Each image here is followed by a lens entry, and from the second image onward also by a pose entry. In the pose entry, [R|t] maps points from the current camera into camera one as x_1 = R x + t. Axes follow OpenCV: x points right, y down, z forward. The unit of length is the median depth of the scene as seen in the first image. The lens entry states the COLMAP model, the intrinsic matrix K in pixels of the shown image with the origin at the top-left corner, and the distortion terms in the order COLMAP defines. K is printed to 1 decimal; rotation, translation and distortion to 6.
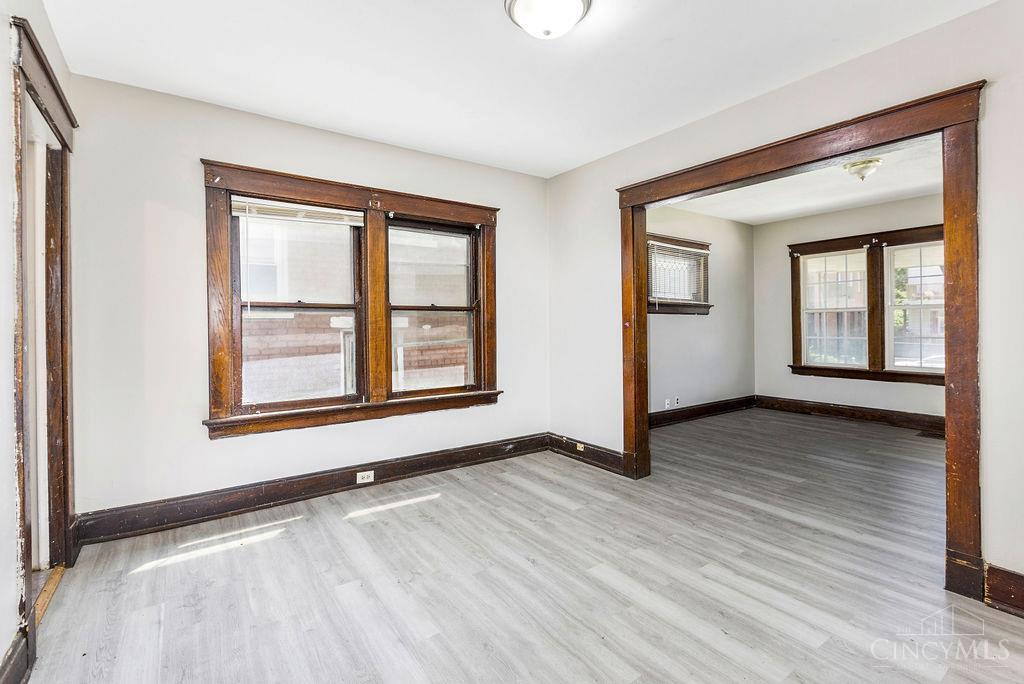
lens RADIAL K [[464.4, 0, 515.1], [0, 464.4, 333.2], [0, 0, 1]] dist [-0.001102, -0.000063]
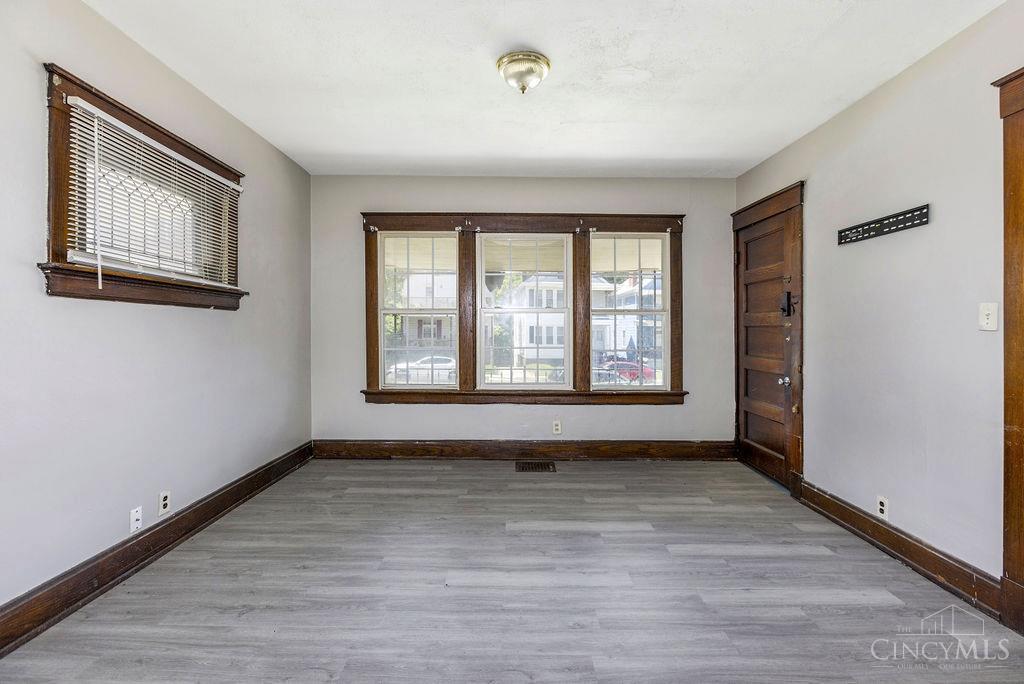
lens RADIAL K [[470.1, 0, 515.2], [0, 470.1, 330.5], [0, 0, 1]] dist [-0.006878, -0.000934]
pose [[0.574147, 0.008784, 0.818705, 0.285866], [0.002377, 0.999920, -0.012395, -0.016661], [-0.818749, 0.009063, 0.574081, 0.767837]]
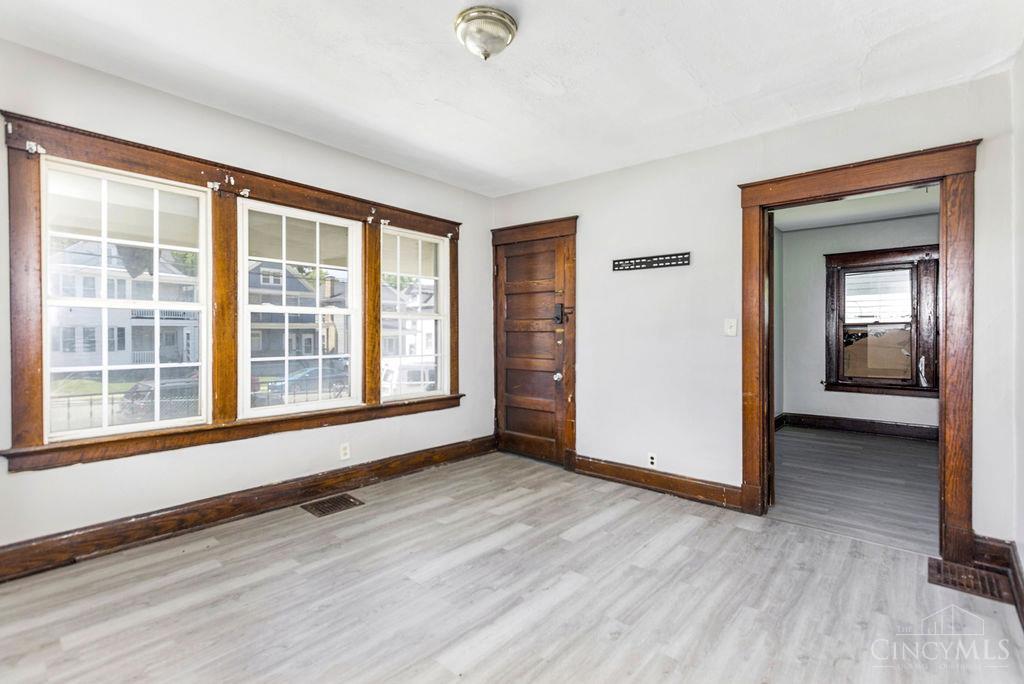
lens RADIAL K [[471.0, 0, 514.5], [0, 471.0, 333.4], [0, 0, 1]] dist [0.001402, -0.000082]
pose [[-0.234433, 0.008429, 0.972096, 0.271205], [0.009718, 0.999933, -0.006326, -0.025741], [-0.972084, 0.007964, -0.234500, 1.272559]]
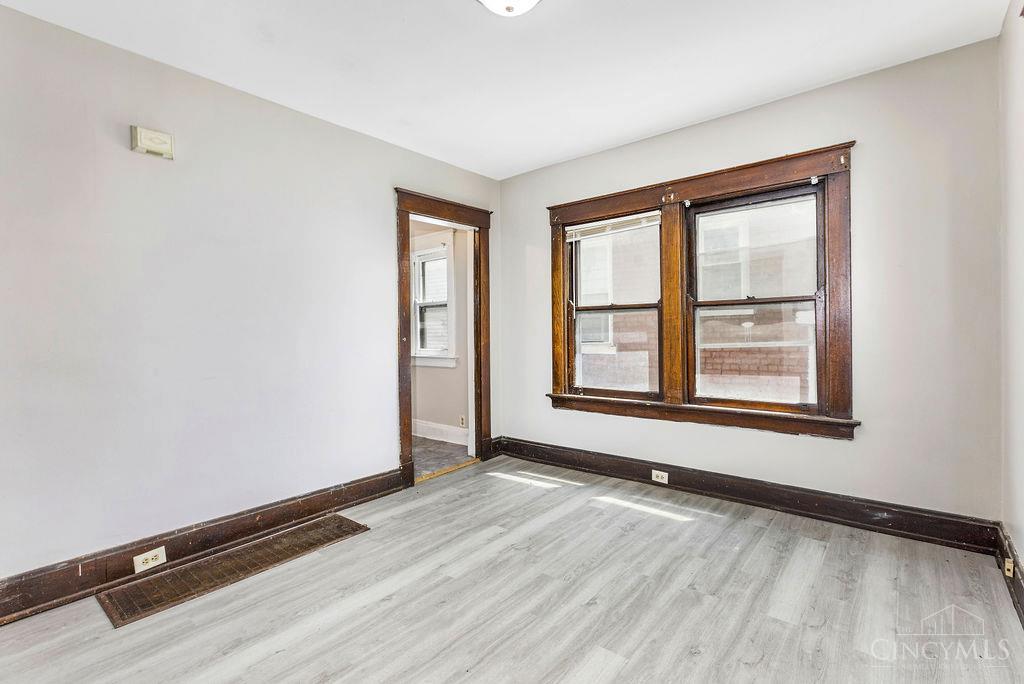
lens RADIAL K [[471.0, 0, 514.5], [0, 471.0, 333.4], [0, 0, 1]] dist [0.001402, -0.000082]
pose [[0.255709, 0.010298, -0.966699, 0.567267], [0.002993, 0.999930, 0.011444, -0.009150], [0.966749, -0.005820, 0.255661, 0.440100]]
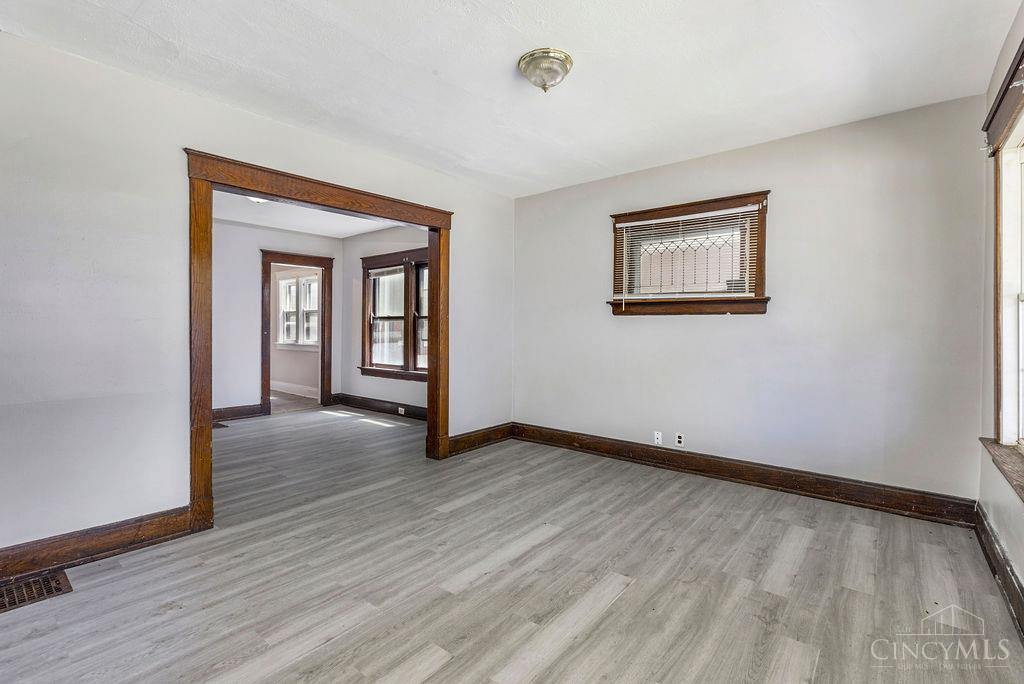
lens RADIAL K [[464.4, 0, 515.1], [0, 464.4, 333.2], [0, 0, 1]] dist [-0.001102, -0.000063]
pose [[0.265912, 0.018569, -0.963818, 1.542711], [-0.019019, 0.999721, 0.014014, -0.029371], [0.963810, 0.014605, 0.266191, 0.936108]]
